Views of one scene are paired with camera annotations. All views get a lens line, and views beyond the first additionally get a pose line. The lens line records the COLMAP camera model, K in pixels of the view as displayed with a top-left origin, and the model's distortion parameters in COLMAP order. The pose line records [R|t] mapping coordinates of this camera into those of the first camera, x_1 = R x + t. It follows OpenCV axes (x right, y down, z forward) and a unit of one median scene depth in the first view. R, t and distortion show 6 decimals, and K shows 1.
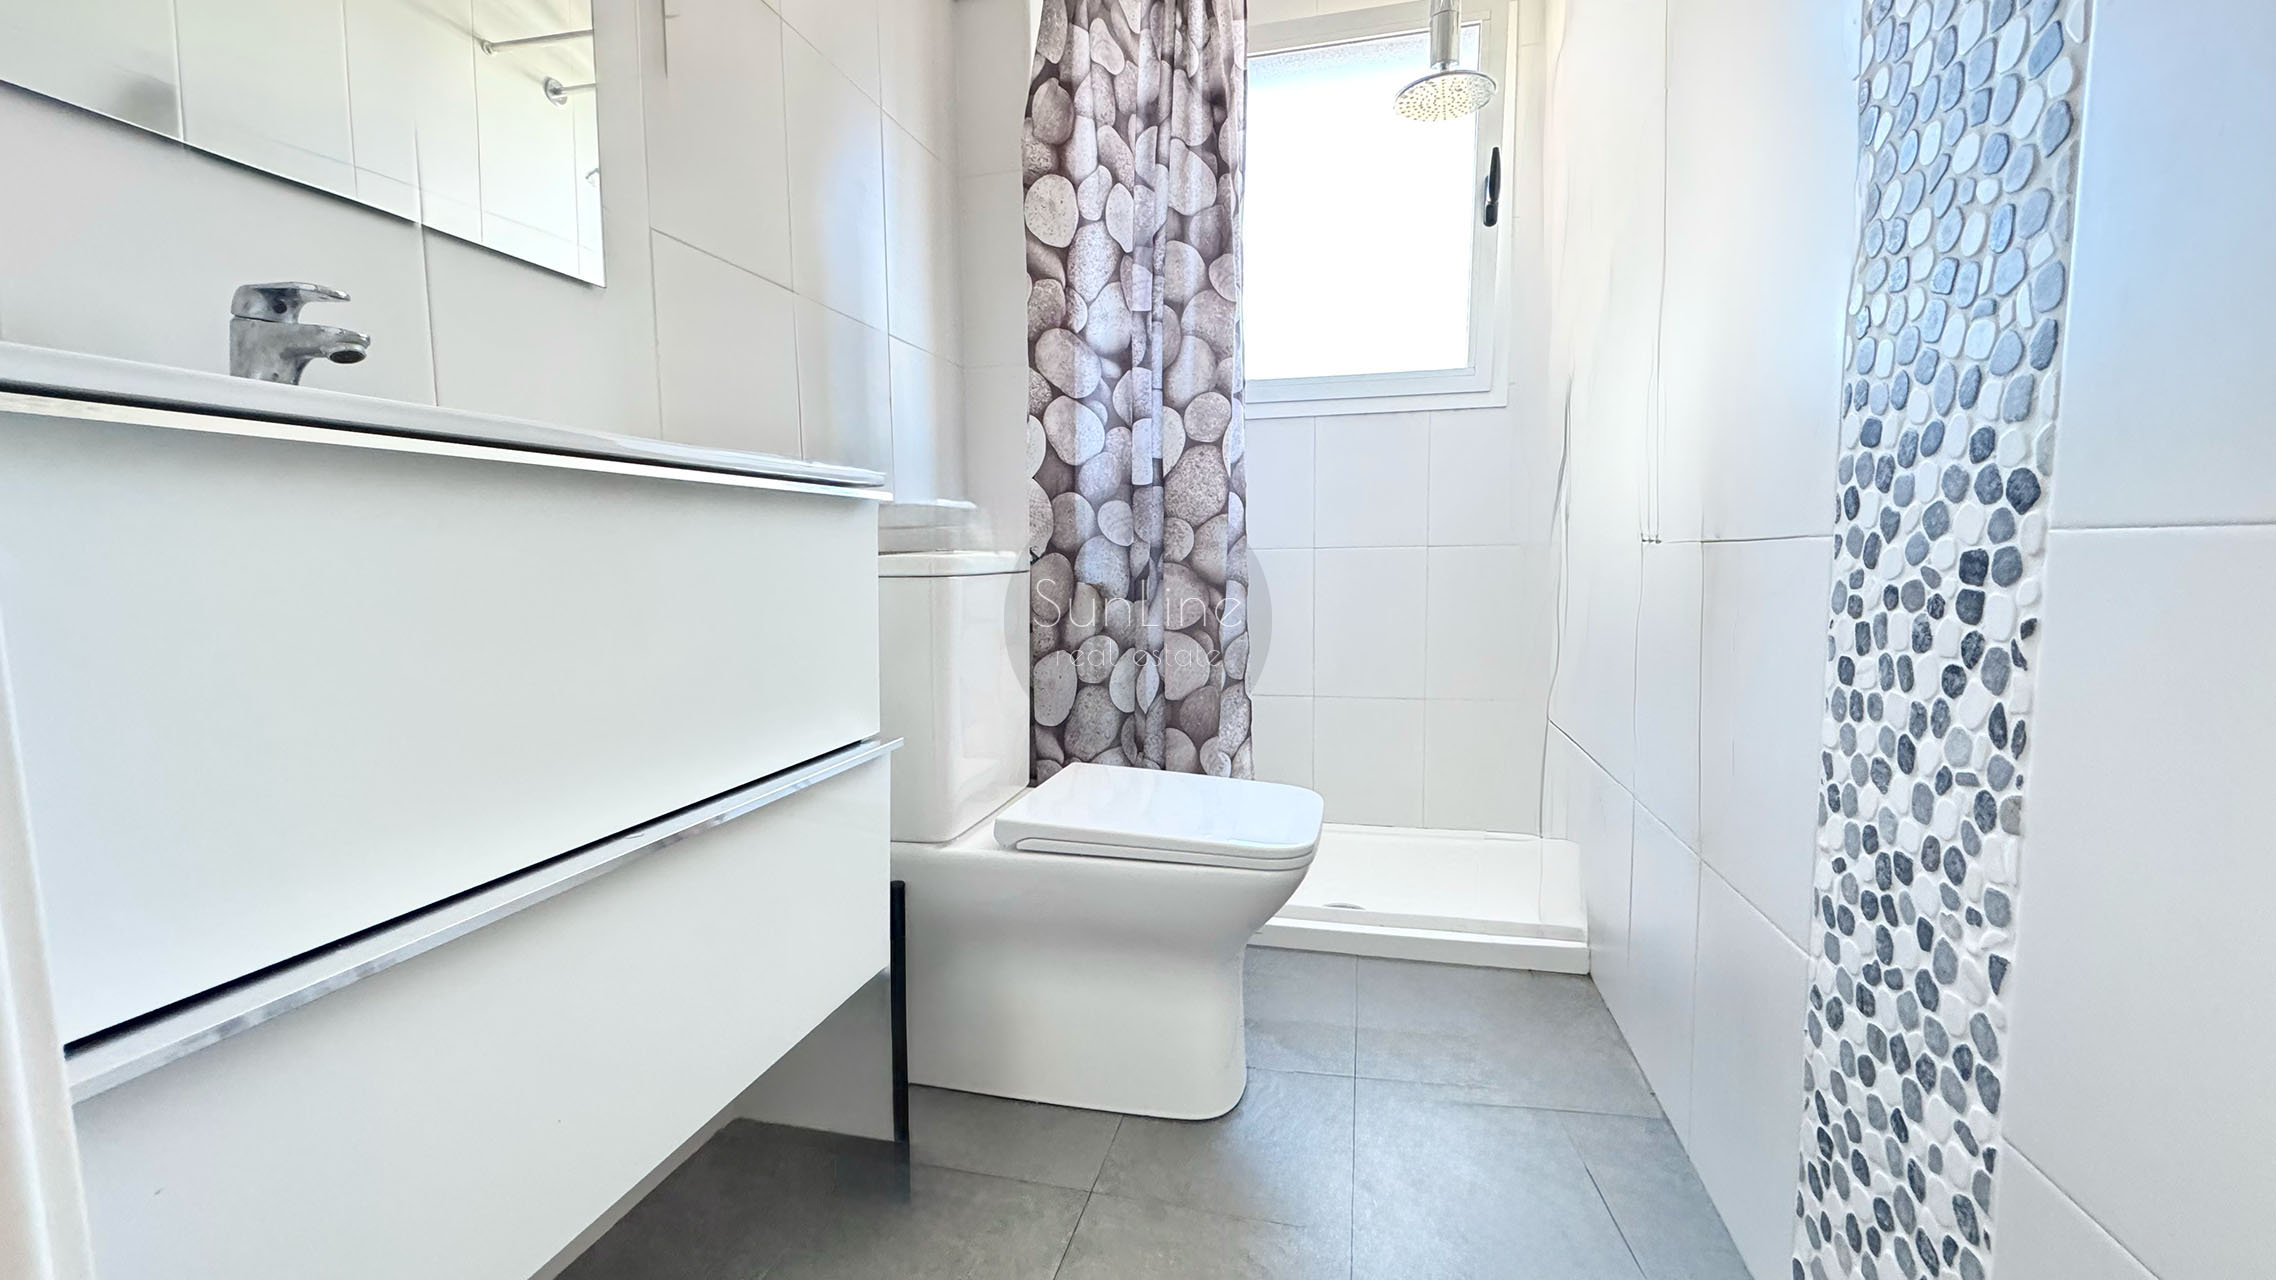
lens RADIAL K [[944.6, 0, 1138.0], [0, 944.6, 640.0], [0, 0, 1]] dist [-0.003477, -0.000154]
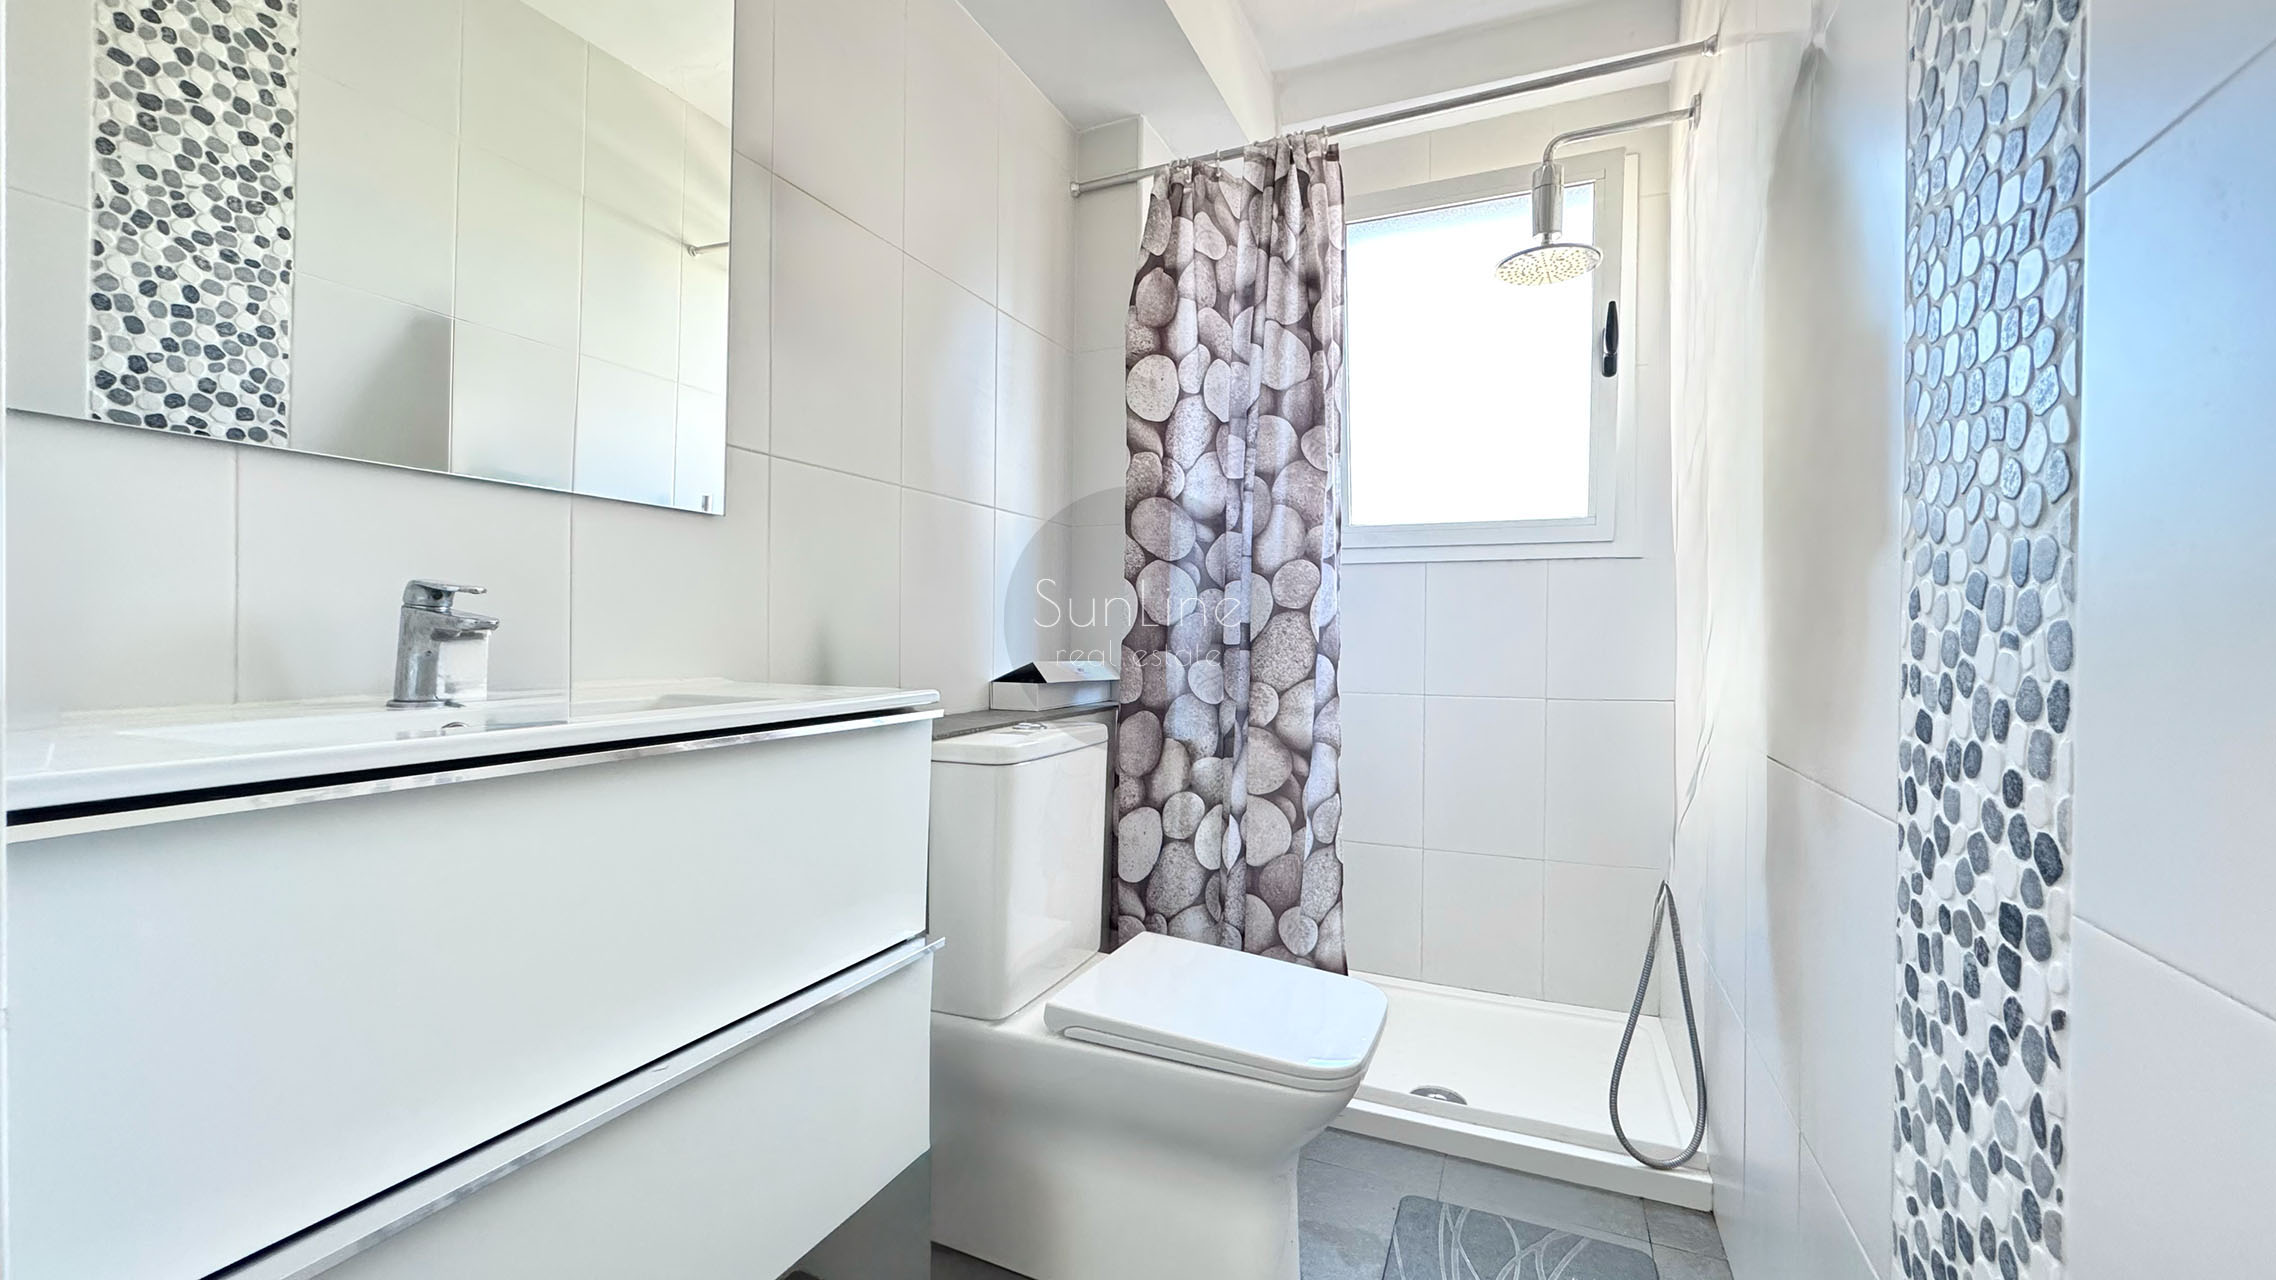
lens RADIAL K [[943.4, 0, 1125.6], [0, 943.4, 634.8], [0, 0, 1]] dist [-0.001238, 0.000745]
pose [[0.983921, 0.022177, -0.177219, 0.074347], [-0.038182, 0.995440, -0.087418, -0.085449], [0.174472, 0.092780, 0.980281, -0.019590]]
